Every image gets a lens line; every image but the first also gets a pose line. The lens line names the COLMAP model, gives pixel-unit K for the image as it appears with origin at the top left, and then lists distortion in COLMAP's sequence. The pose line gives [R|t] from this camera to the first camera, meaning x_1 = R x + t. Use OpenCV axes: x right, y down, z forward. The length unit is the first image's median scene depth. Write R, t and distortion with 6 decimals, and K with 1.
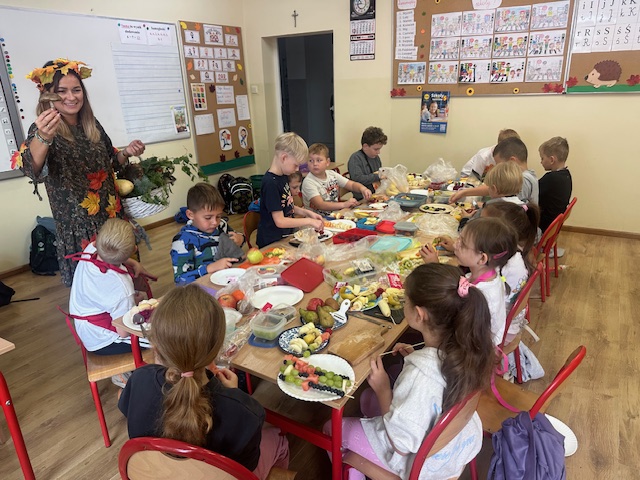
lens RADIAL K [[455.2, 0, 325.6], [0, 455.2, 250.0], [0, 0, 1]] dist [0.005570, -0.010986]
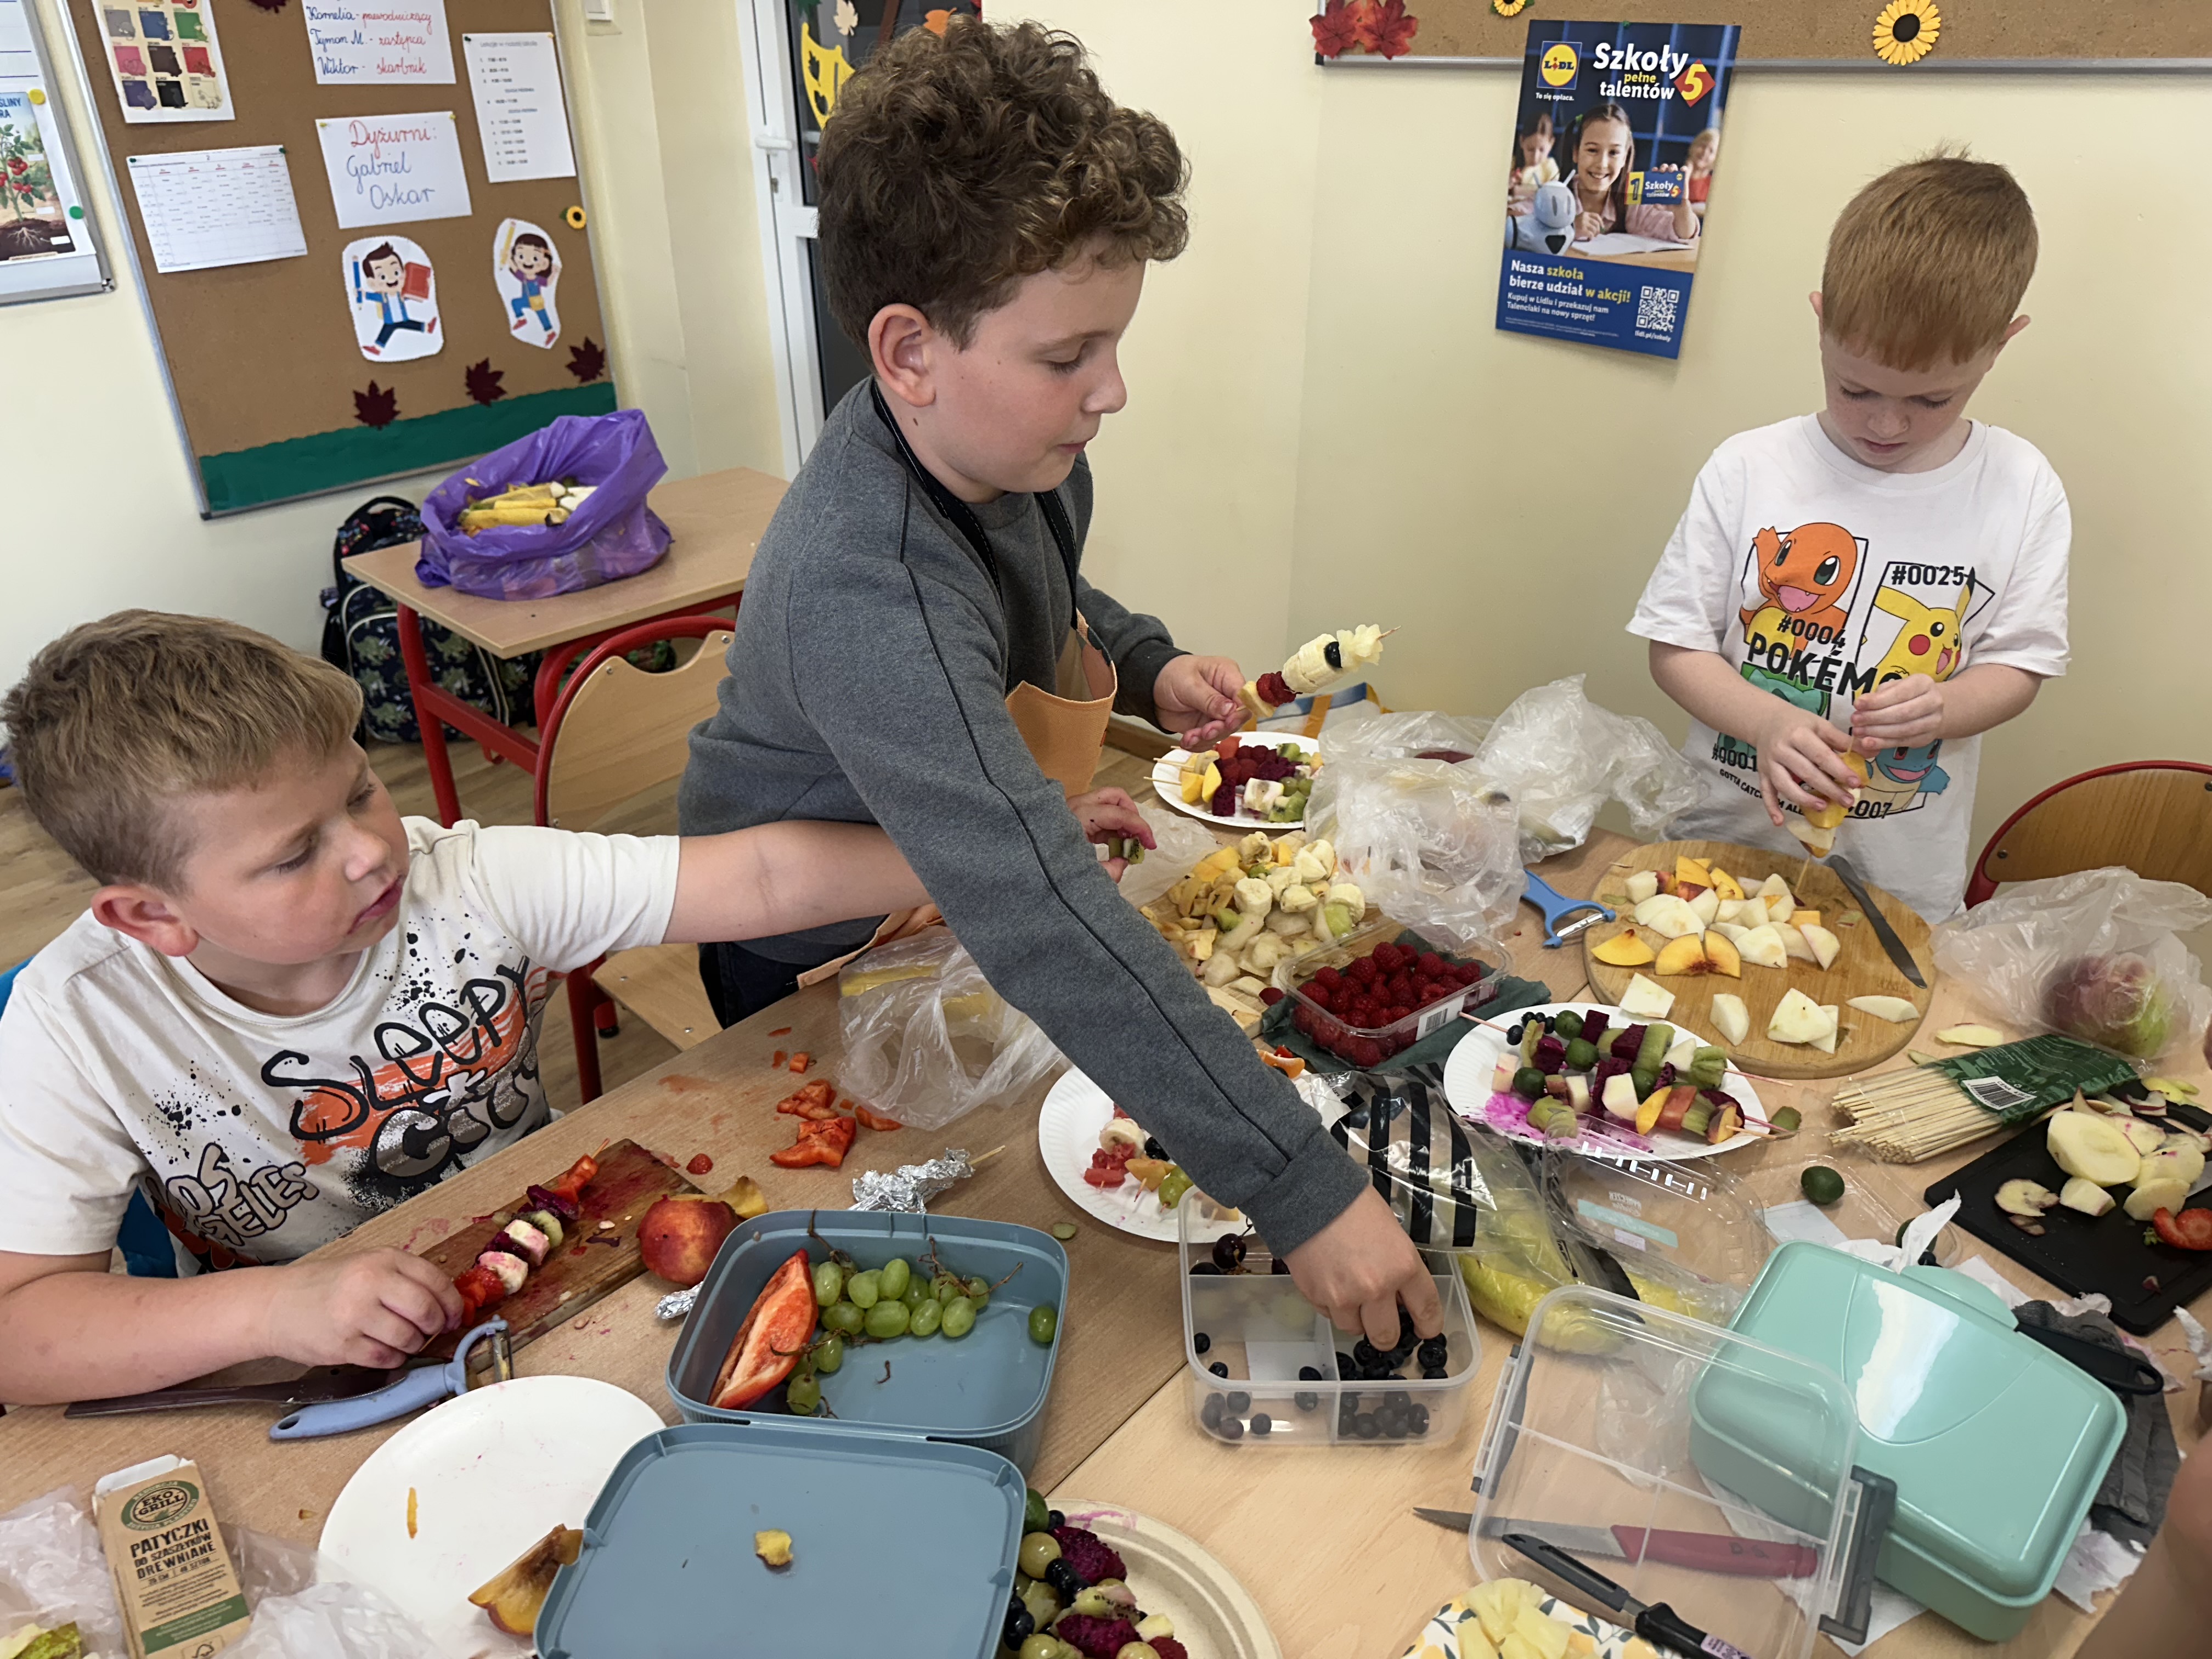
lens RADIAL K [[1570.9, 0, 1092.3], [0, 1570.9, 837.3], [0, 0, 1]] dist [-0.001881, -0.006303]
pose [[0.985544, 0.095411, -0.139996, 0.179010], [-0.076236, 0.987707, 0.136465, -0.171445], [0.151295, -0.123819, 0.980703, 0.519483]]
